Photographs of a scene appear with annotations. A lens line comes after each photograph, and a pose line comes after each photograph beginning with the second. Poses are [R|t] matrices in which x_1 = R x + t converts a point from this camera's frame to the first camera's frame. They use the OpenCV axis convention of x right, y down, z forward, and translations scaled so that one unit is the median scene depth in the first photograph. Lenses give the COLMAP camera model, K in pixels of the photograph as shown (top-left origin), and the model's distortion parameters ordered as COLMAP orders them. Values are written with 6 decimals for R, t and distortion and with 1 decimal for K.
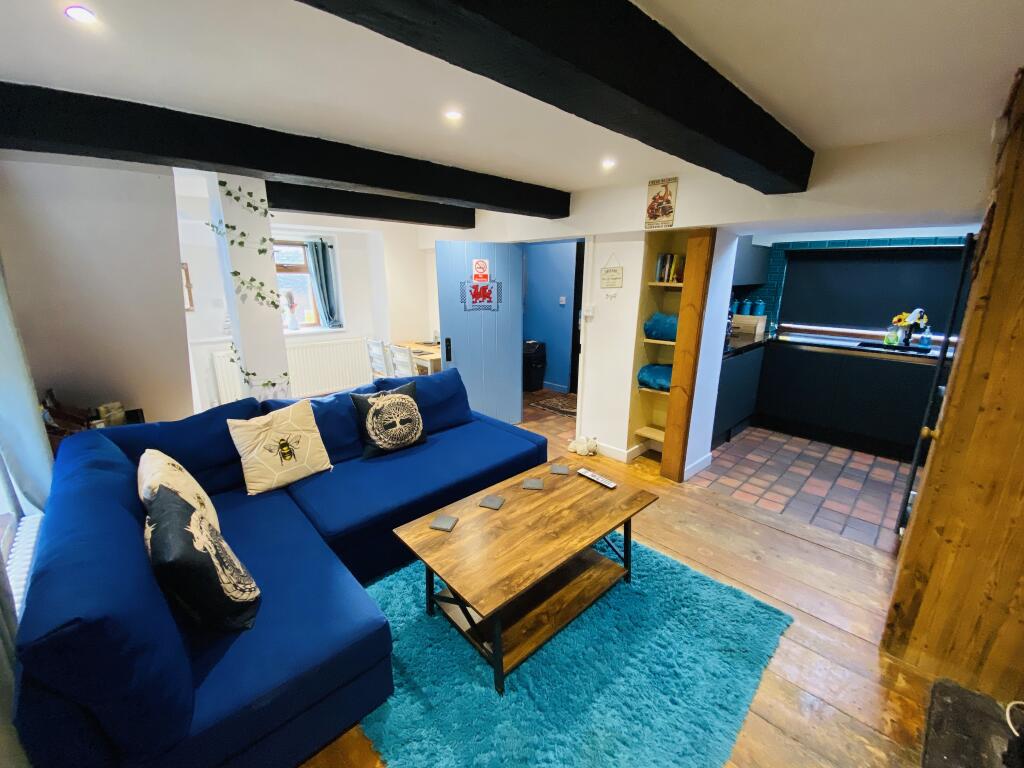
lens RADIAL K [[416.1, 0, 512.0], [0, 416.1, 384.0], [0, 0, 1]] dist [-0.049338, -0.000264]
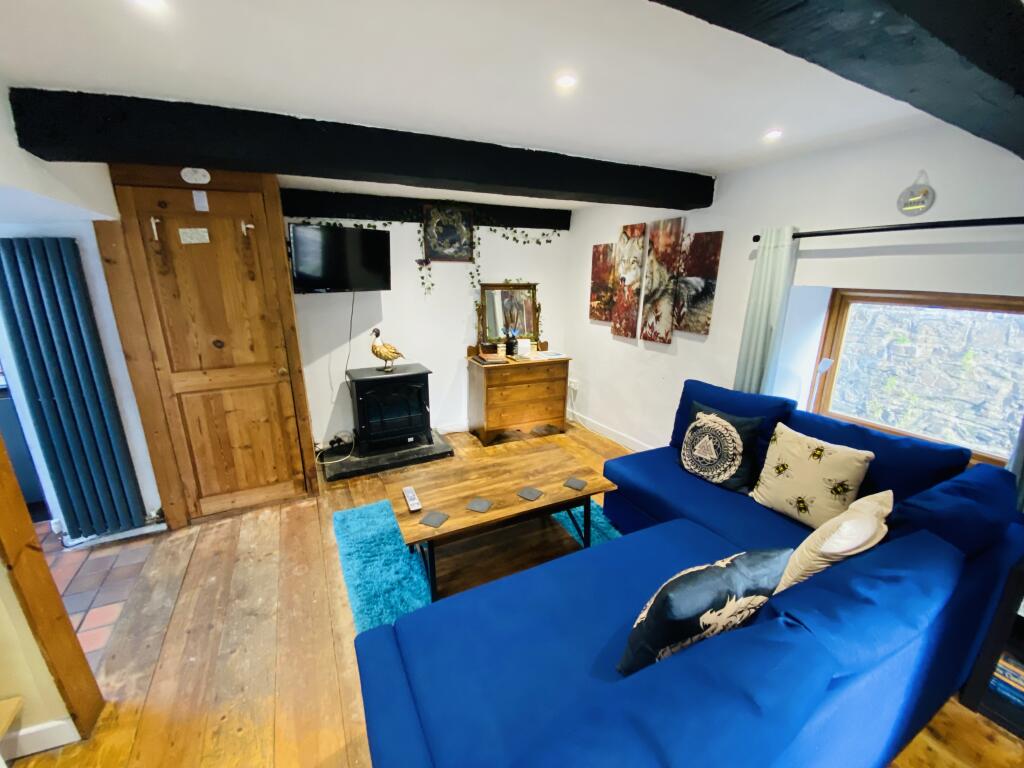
lens RADIAL K [[416.1, 0, 512.0], [0, 416.1, 384.0], [0, 0, 1]] dist [-0.049338, -0.000264]
pose [[-0.961192, -0.072055, 0.266305, -0.285129], [0.068511, 0.872708, 0.483413, -0.511295], [-0.267239, 0.482897, -0.833903, 1.898605]]
